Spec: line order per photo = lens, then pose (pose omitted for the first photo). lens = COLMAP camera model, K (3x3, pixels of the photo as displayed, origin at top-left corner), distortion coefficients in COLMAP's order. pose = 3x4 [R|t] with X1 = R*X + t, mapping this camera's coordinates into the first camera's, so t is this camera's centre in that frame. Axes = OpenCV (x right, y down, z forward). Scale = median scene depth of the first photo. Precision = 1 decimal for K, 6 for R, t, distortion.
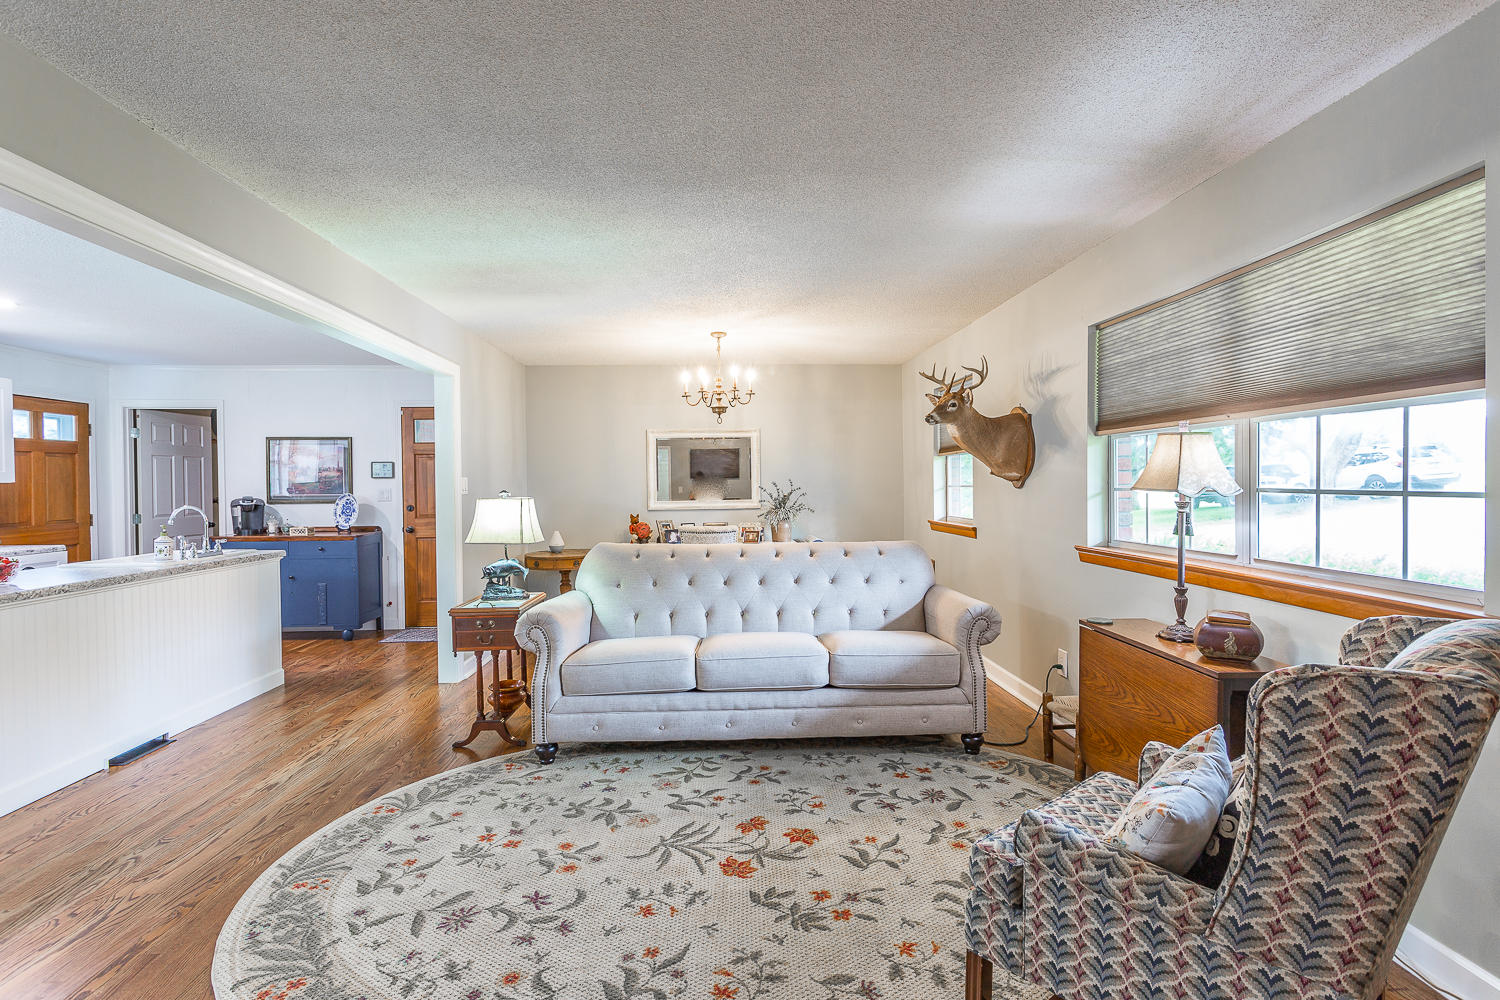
lens RADIAL K [[711.2, 0, 751.2], [0, 711.2, 492.6], [0, 0, 1]] dist [-0.005806, 0.003639]
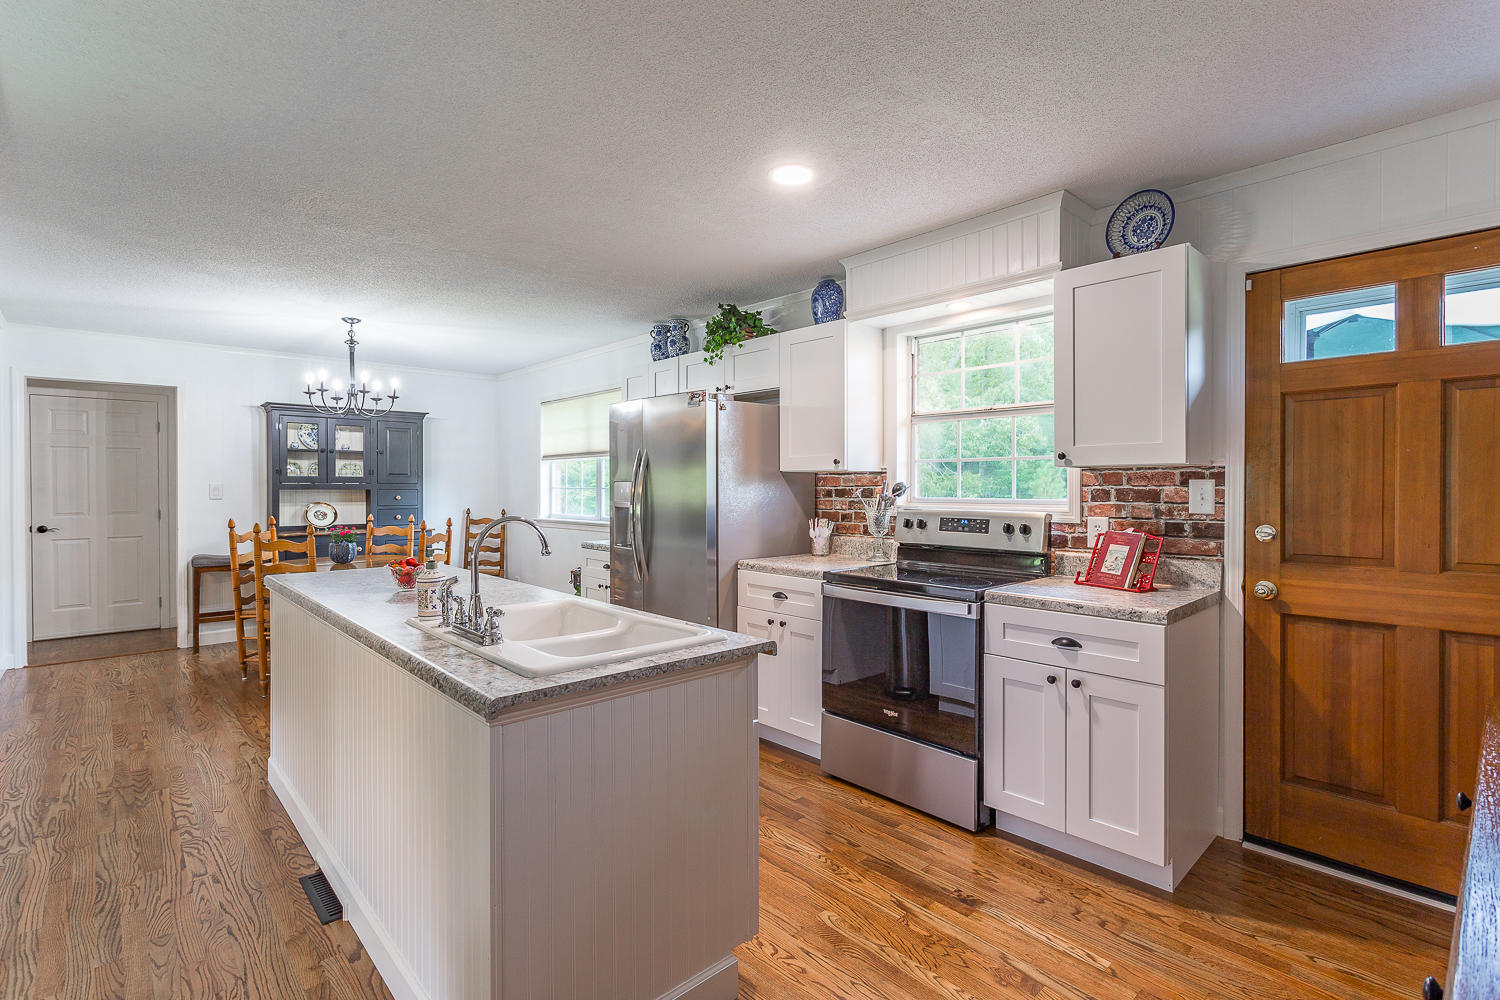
lens RADIAL K [[711.2, 0, 749.7], [0, 711.2, 495.8], [0, 0, 1]] dist [-0.005806, 0.003639]
pose [[-0.777647, 0.029066, -0.628029, -0.678588], [0.008270, 0.999317, 0.036009, -0.016130], [0.628647, 0.022809, -0.777356, 1.548002]]
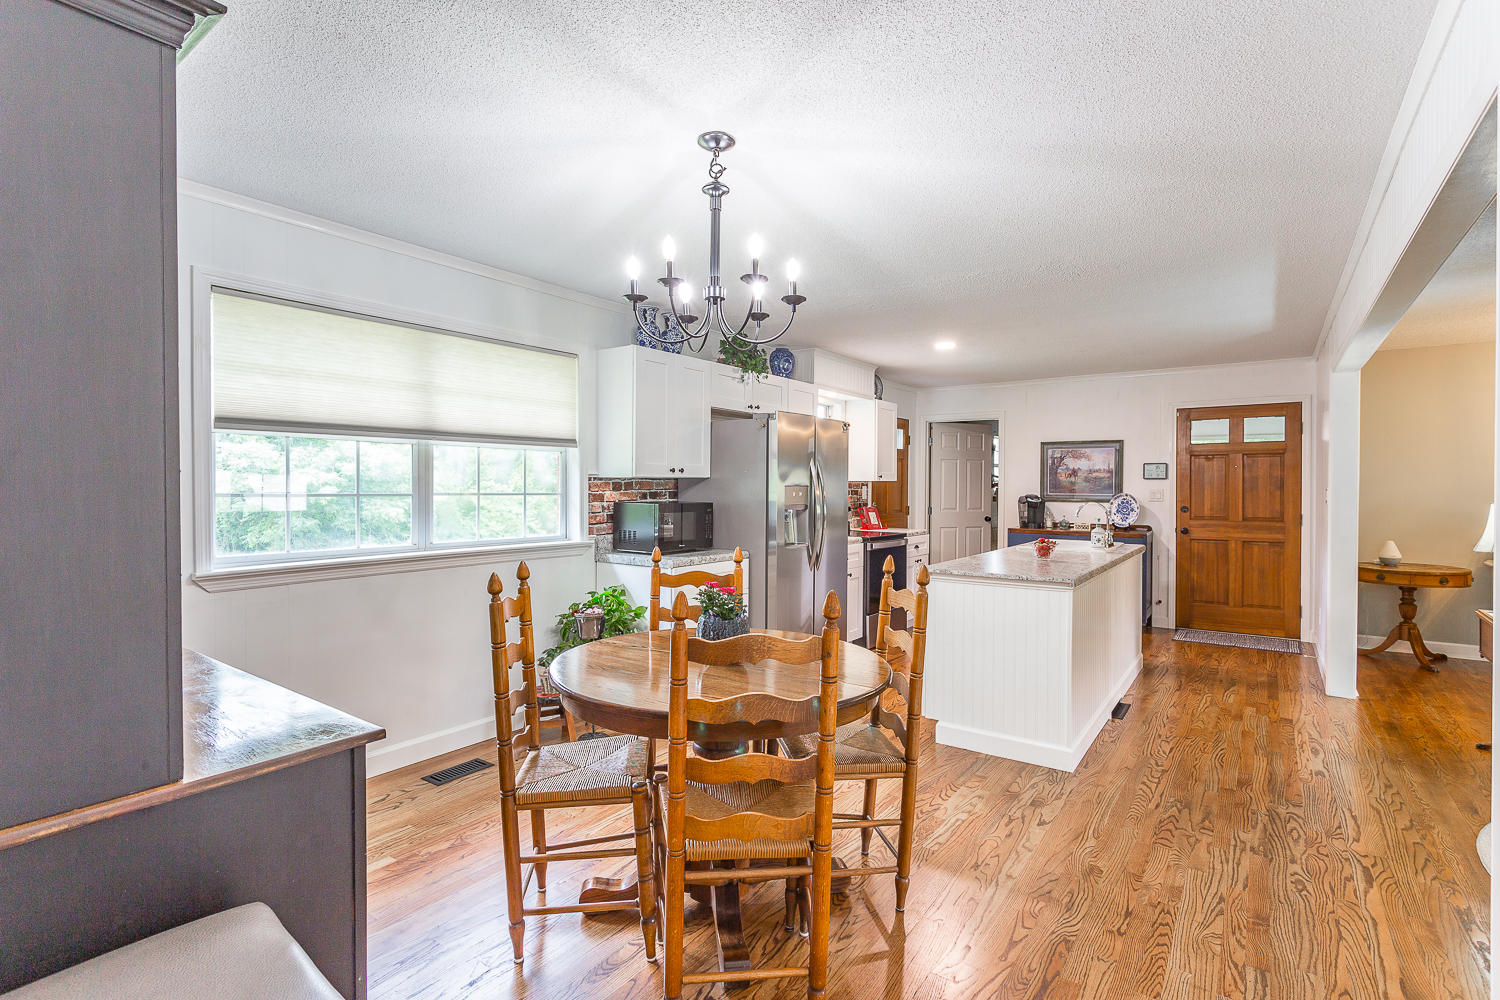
lens RADIAL K [[711.2, 0, 749.5], [0, 711.2, 495.4], [0, 0, 1]] dist [-0.005806, 0.003639]
pose [[0.771522, 0.020394, -0.635876, -0.521499], [-0.018419, 0.999783, 0.009717, 0.006546], [0.635936, 0.004216, 0.771730, -0.272871]]
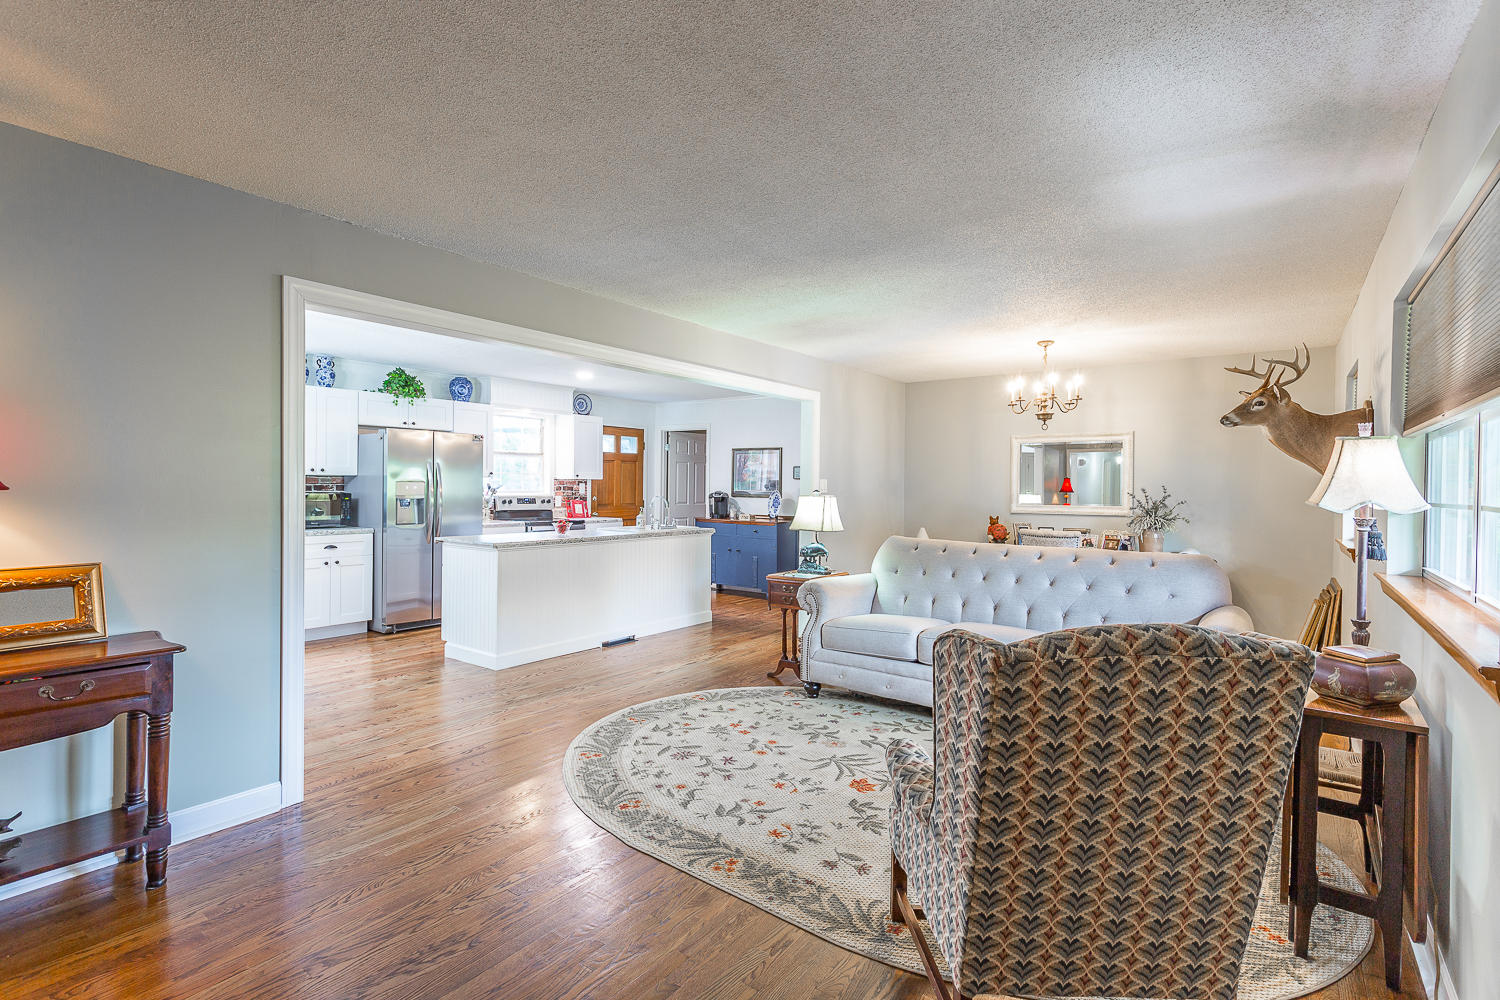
lens RADIAL K [[711.2, 0, 744.5], [0, 711.2, 490.3], [0, 0, 1]] dist [-0.005806, 0.003639]
pose [[0.764204, 0.021714, -0.644609, 0.381131], [-0.025340, 0.999672, 0.003632, -0.003733], [0.644477, 0.013559, 0.764504, -0.078186]]
